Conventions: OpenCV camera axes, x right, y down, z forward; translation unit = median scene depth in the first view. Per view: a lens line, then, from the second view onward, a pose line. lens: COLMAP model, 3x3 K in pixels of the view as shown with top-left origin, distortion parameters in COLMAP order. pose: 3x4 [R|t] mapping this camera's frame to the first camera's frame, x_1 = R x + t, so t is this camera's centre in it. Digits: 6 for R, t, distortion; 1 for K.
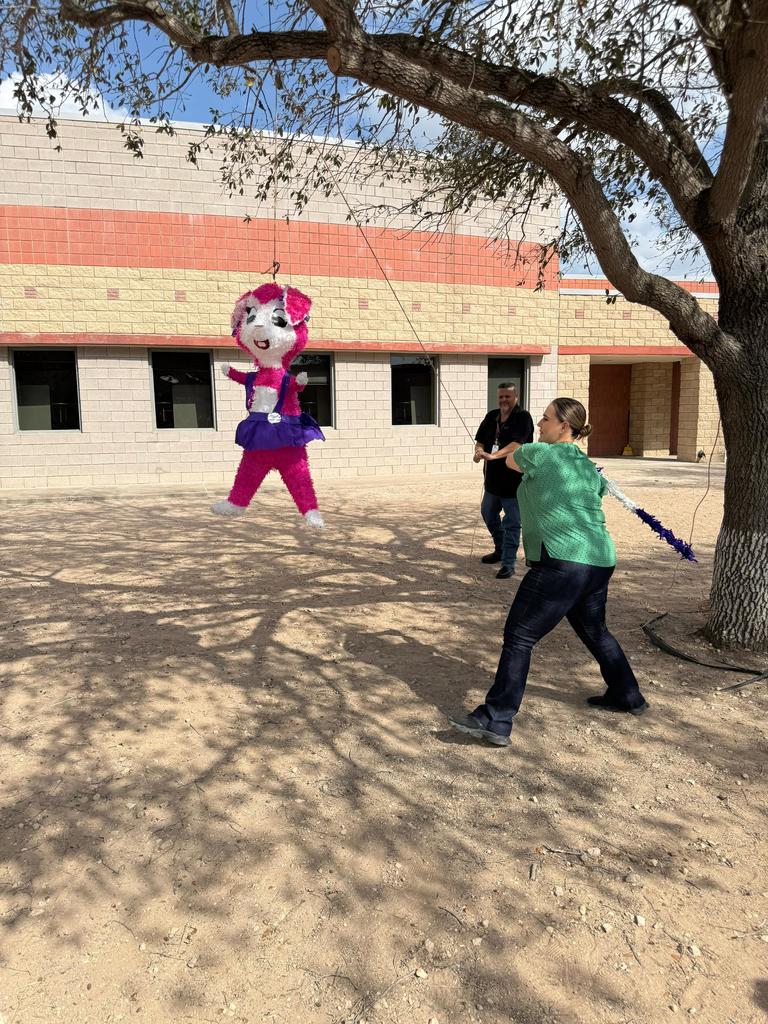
lens RADIAL K [[699.2, 0, 377.7], [0, 699.2, 517.1], [0, 0, 1]] dist [0.093822, -0.136892]
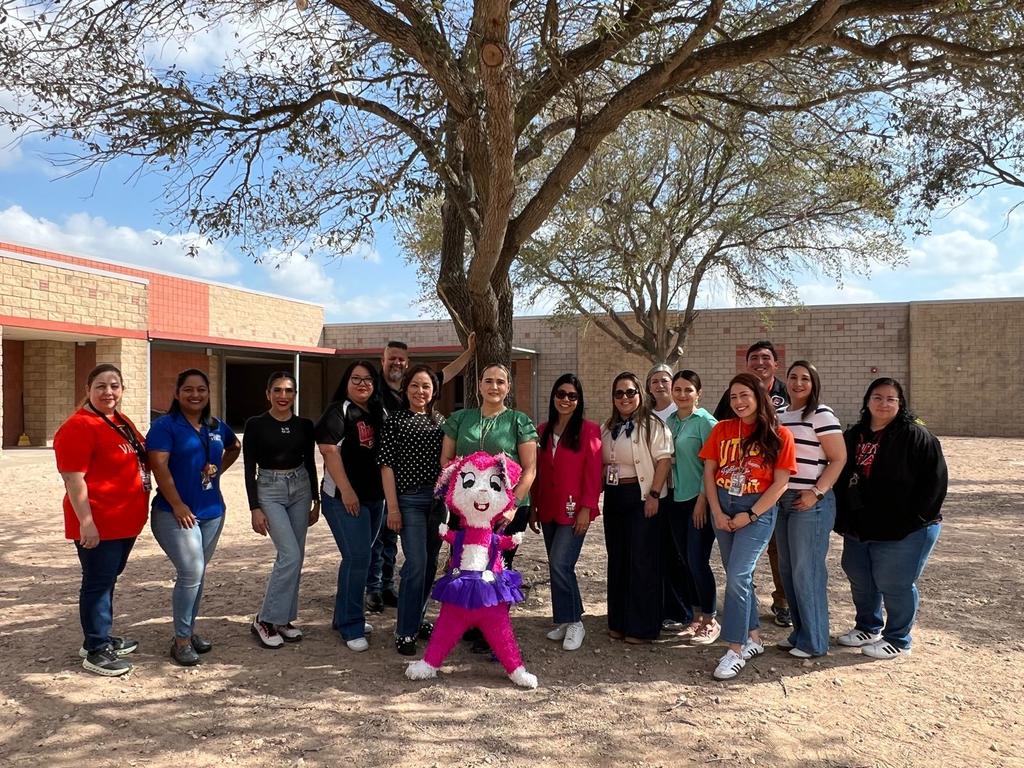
lens RADIAL K [[746.5, 0, 512.0], [0, 746.5, 384.0], [0, 0, 1]] dist [-0.004449, -0.002574]
pose [[0.528894, 0.025117, 0.848316, -0.412323], [0.118093, 0.987660, -0.102869, -0.004318], [-0.840432, 0.154587, 0.519401, 0.175802]]
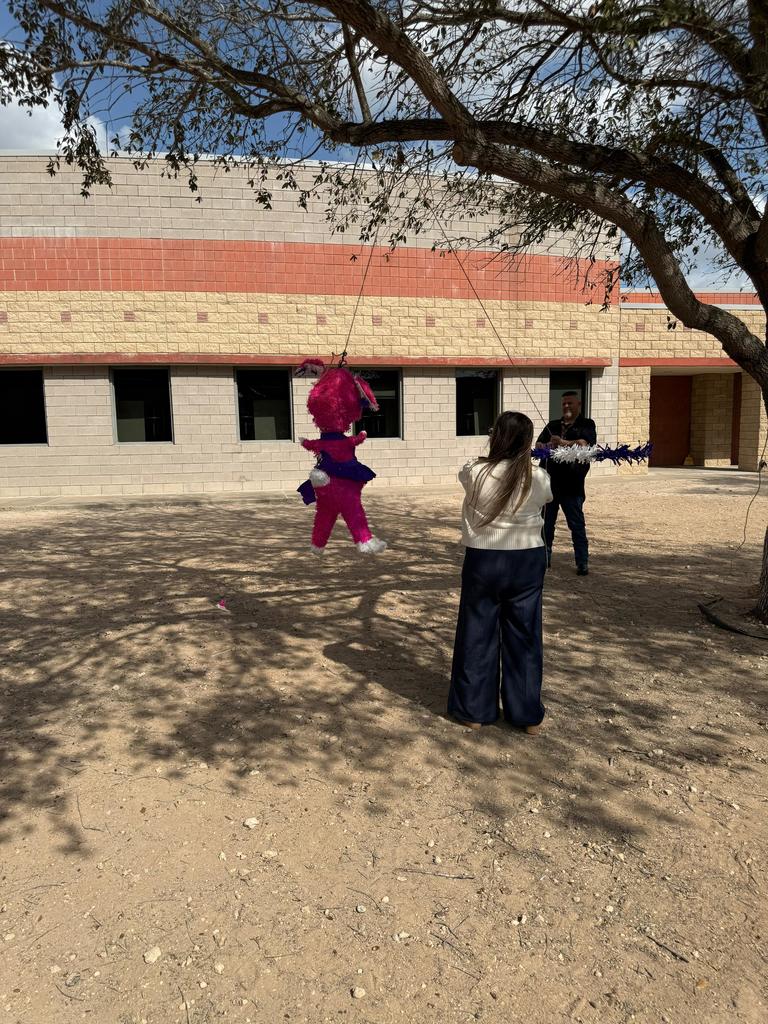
lens RADIAL K [[698.4, 0, 382.0], [0, 698.4, 523.9], [0, 0, 1]] dist [0.066371, -0.103930]
pose [[0.997469, 0.004051, -0.070986, -0.043234], [-0.004706, 0.999948, -0.009065, 0.027271], [0.070945, 0.009376, 0.997436, -0.132093]]
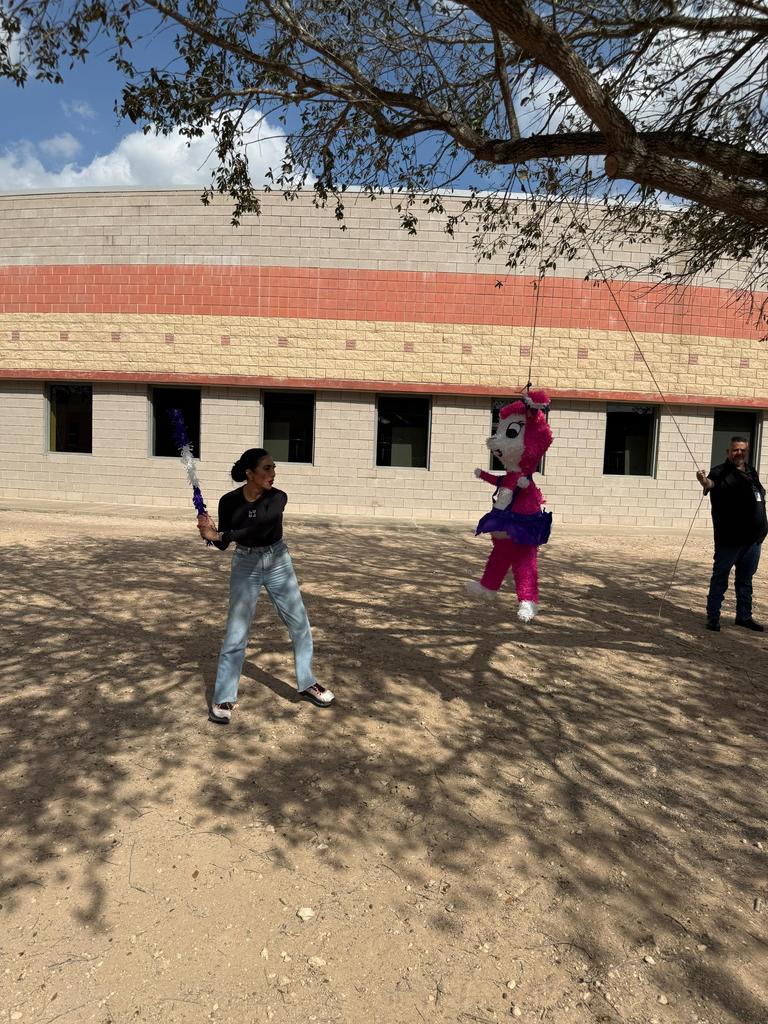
lens RADIAL K [[702.0, 0, 376.6], [0, 702.0, 512.6], [0, 0, 1]] dist [0.050417, -0.061060]
pose [[0.959463, 0.073228, -0.272155, -0.029623], [-0.091195, 0.994371, -0.053947, 0.011292], [0.266673, 0.076580, 0.960740, -0.077439]]
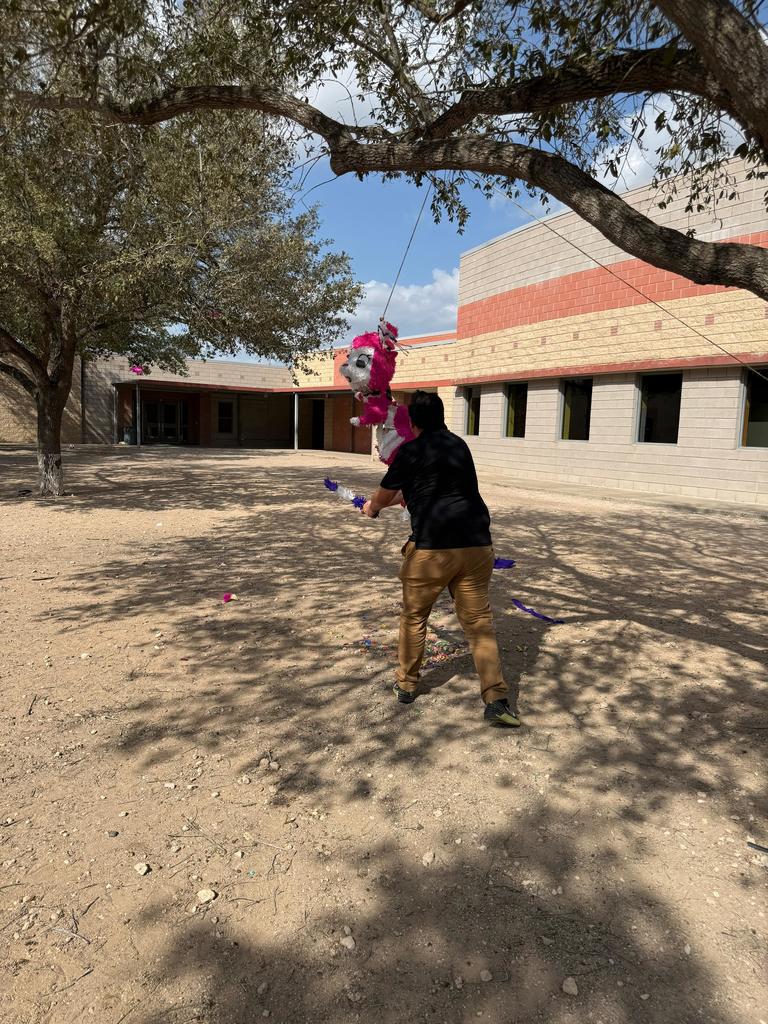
lens RADIAL K [[694.7, 0, 376.6], [0, 694.7, 516.8], [0, 0, 1]] dist [0.121008, -0.214886]
pose [[0.401794, 0.141711, -0.904699, 0.539042], [-0.168119, 0.982576, 0.079244, -0.027099], [0.900165, 0.120258, 0.418617, 0.204195]]
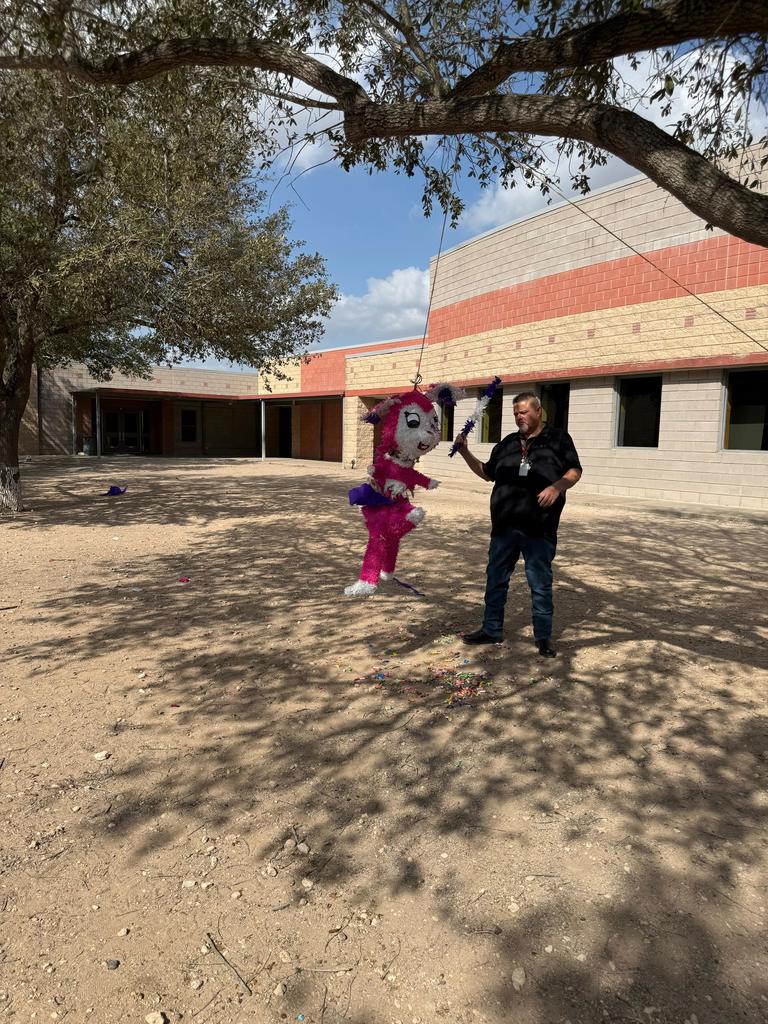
lens RADIAL K [[699.2, 0, 377.7], [0, 699.2, 517.1], [0, 0, 1]] dist [0.093822, -0.136892]
pose [[0.448526, 0.125334, -0.884938, 0.449226], [-0.153965, 0.986152, 0.061632, -0.023646], [0.880408, 0.108606, 0.461612, 0.197239]]
